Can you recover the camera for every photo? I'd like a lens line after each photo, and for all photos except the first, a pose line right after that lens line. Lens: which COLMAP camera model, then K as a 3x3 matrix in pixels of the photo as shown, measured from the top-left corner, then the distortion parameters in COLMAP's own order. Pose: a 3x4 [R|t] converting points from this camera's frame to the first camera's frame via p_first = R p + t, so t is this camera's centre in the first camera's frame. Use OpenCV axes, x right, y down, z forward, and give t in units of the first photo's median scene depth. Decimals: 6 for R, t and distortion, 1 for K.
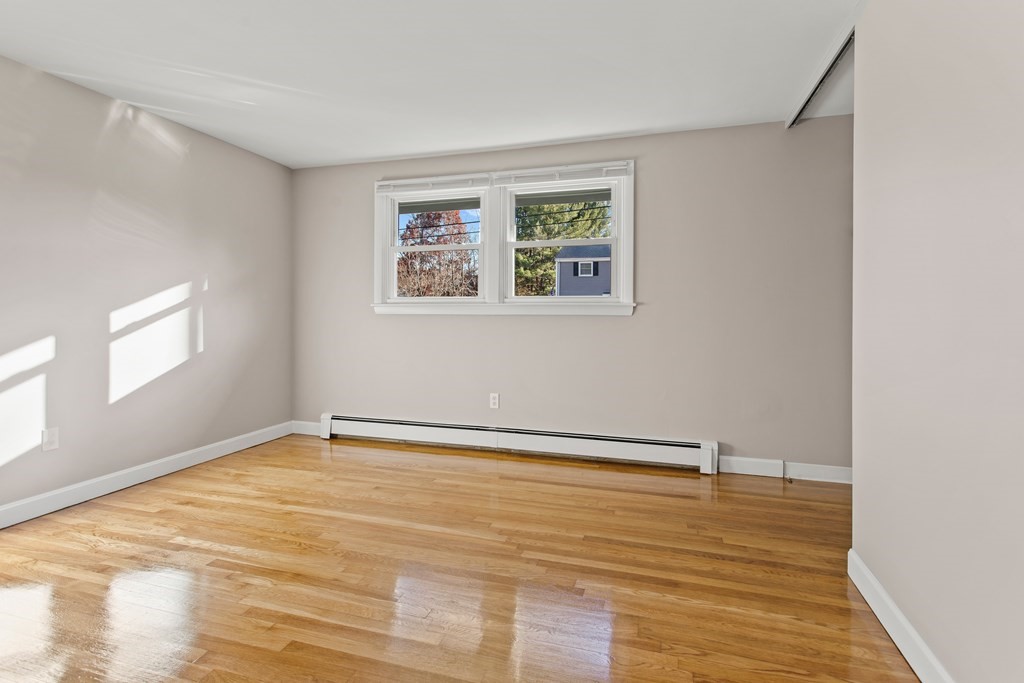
lens RADIAL K [[494.8, 0, 517.1], [0, 494.8, 314.0], [0, 0, 1]] dist [-0.000190, 0.000142]
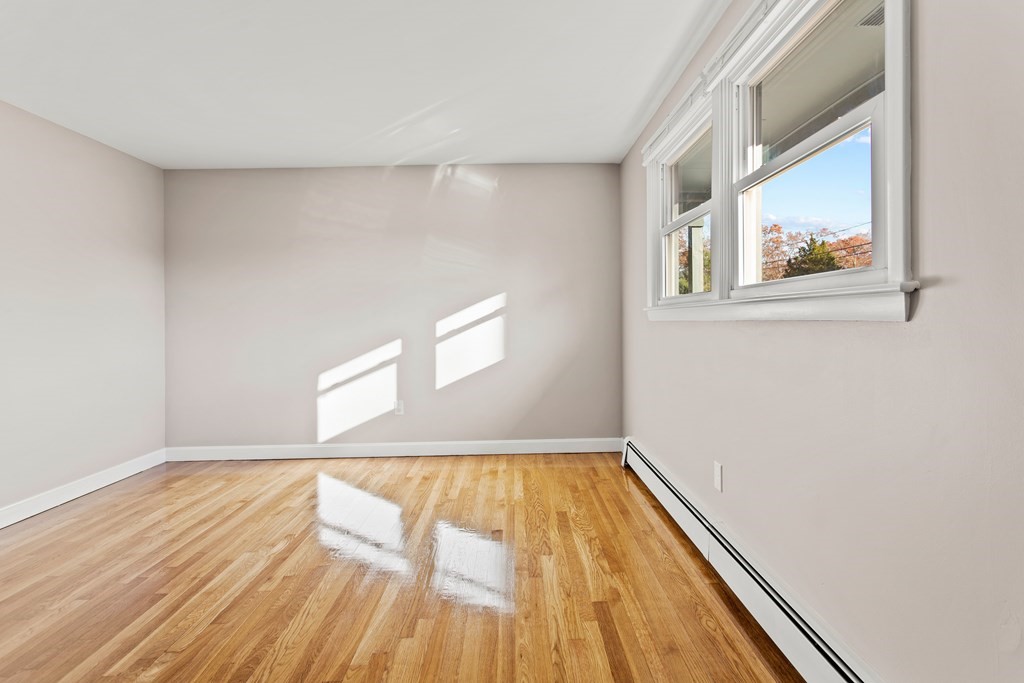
lens RADIAL K [[494.8, 0, 517.1], [0, 494.8, 314.0], [0, 0, 1]] dist [-0.000190, 0.000142]
pose [[0.302751, -0.020660, -0.952846, 0.541244], [0.014478, 0.999749, -0.017076, 0.000066], [0.952960, -0.008626, 0.302974, 0.795997]]
